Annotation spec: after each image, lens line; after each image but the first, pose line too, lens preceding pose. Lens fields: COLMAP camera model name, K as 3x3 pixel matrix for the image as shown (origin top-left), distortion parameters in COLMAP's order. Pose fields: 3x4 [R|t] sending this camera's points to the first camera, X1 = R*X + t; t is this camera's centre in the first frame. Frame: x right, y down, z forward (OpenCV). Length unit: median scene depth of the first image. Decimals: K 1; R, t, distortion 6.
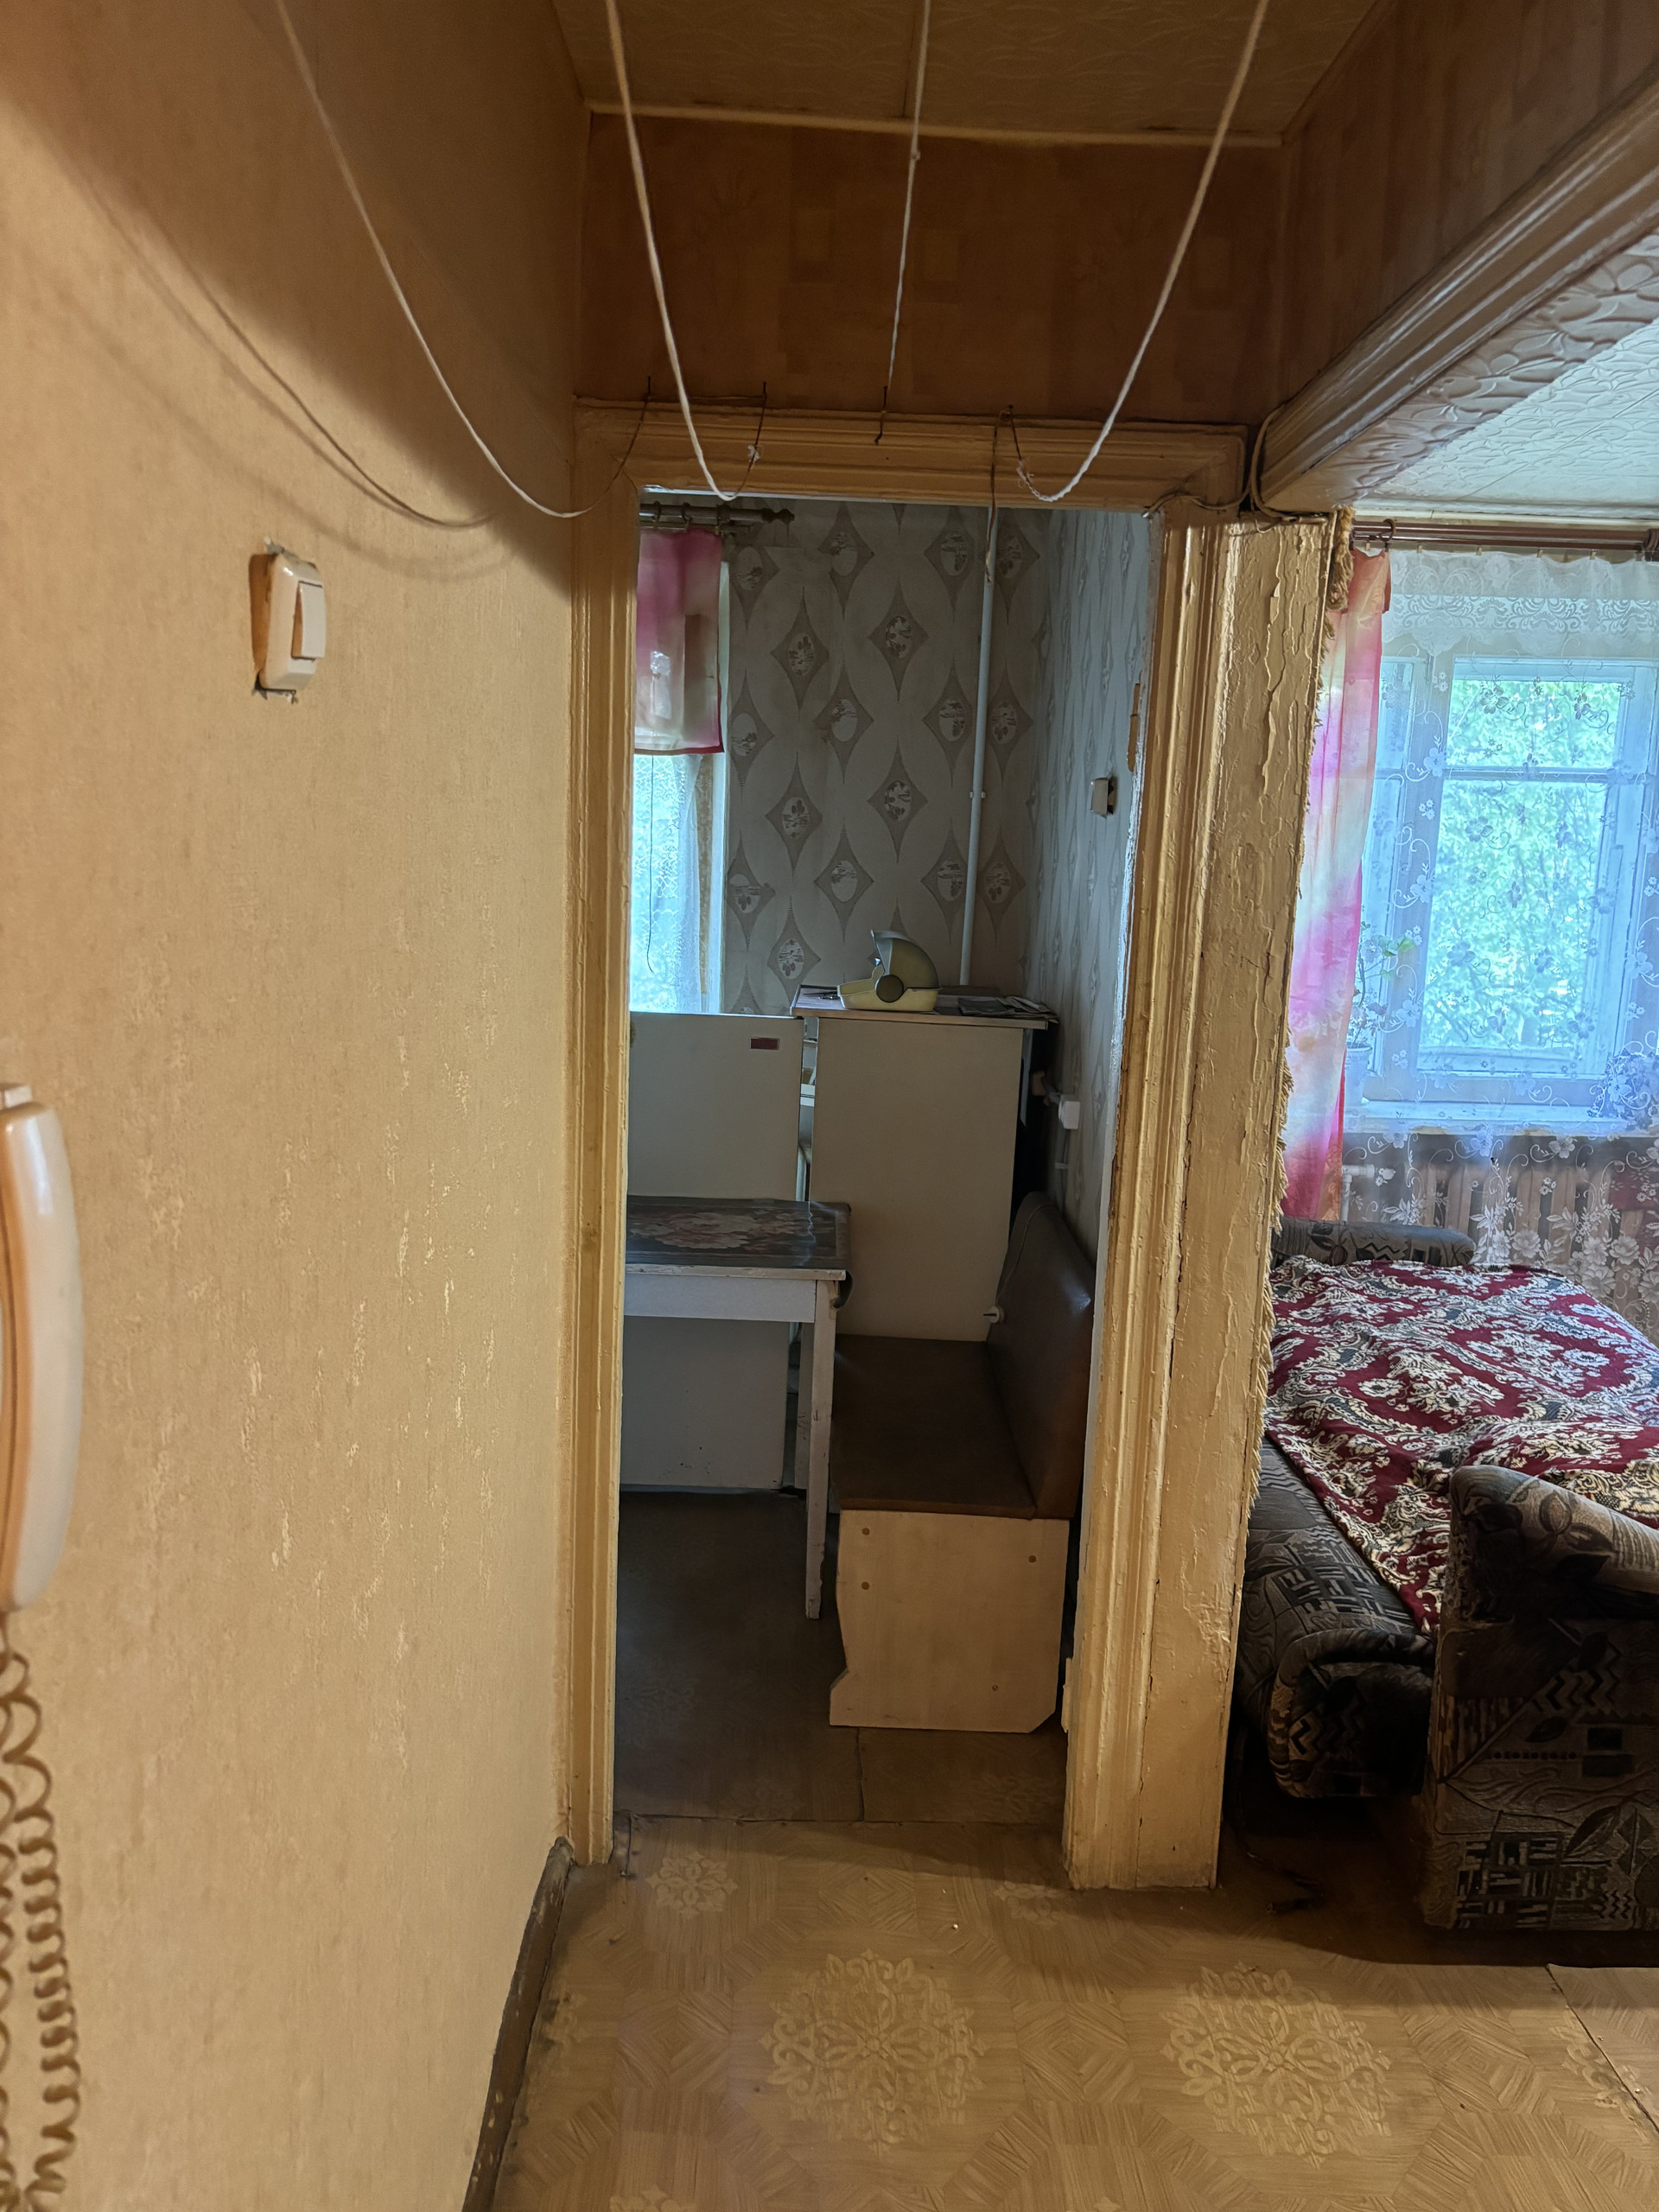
lens RADIAL K [[1648.2, 0, 830.3], [0, 1648.2, 1142.6], [0, 0, 1]] dist [0.032969, -0.026019]
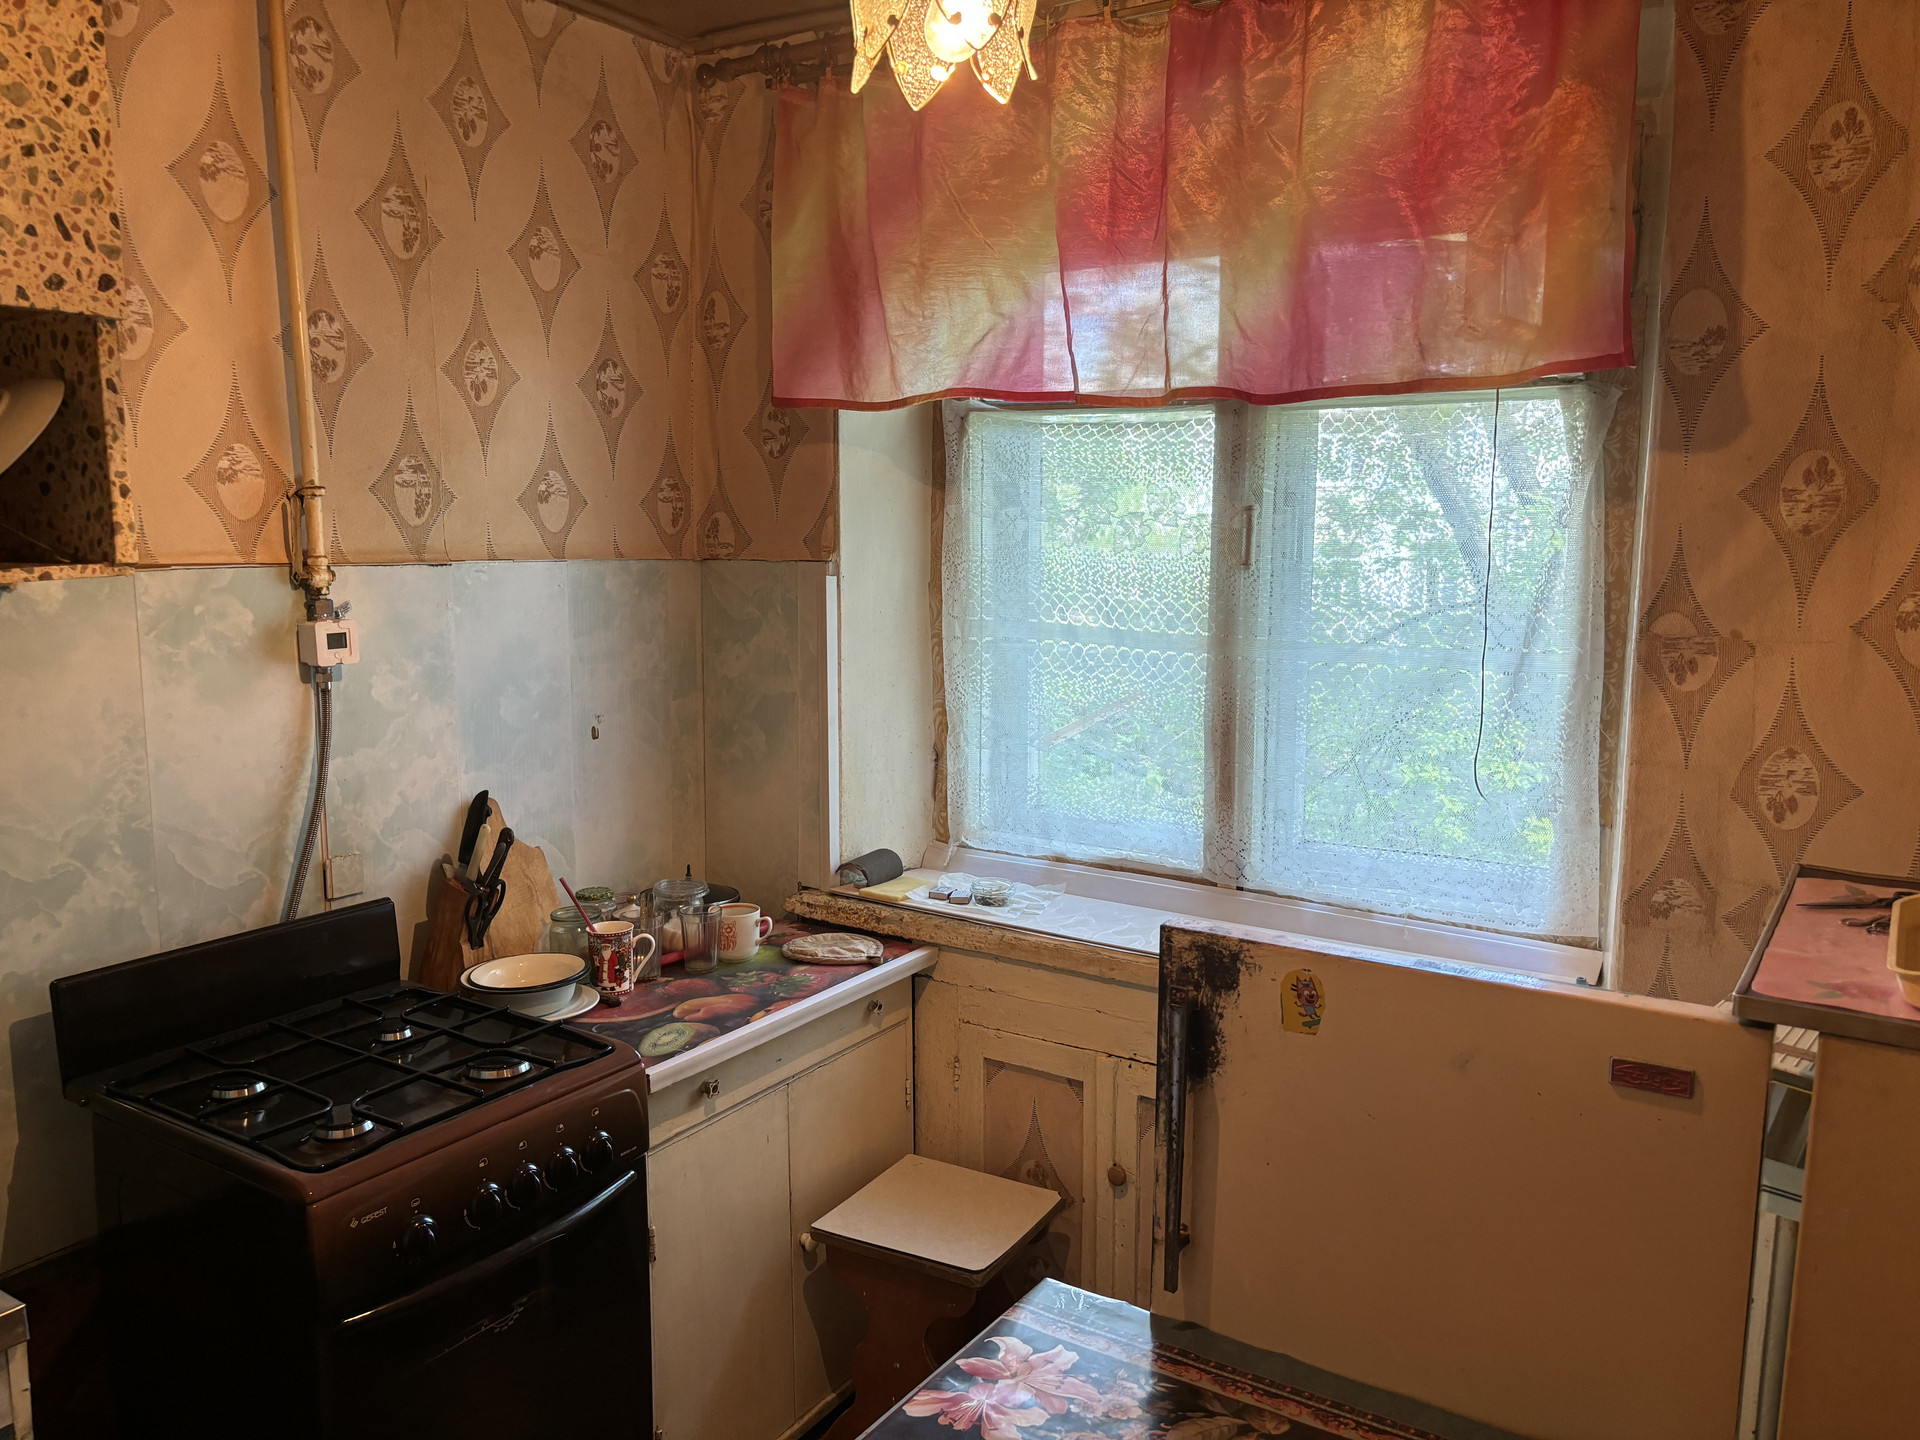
lens RADIAL K [[1425.7, 0, 969.1], [0, 1425.7, 722.2], [0, 0, 1]] dist [0.038709, -0.046369]
pose [[0.833305, 0.037058, -0.551571, 0.007271], [-0.060846, 0.997837, -0.024884, -0.106662], [0.549455, 0.054297, 0.833757, 0.527715]]
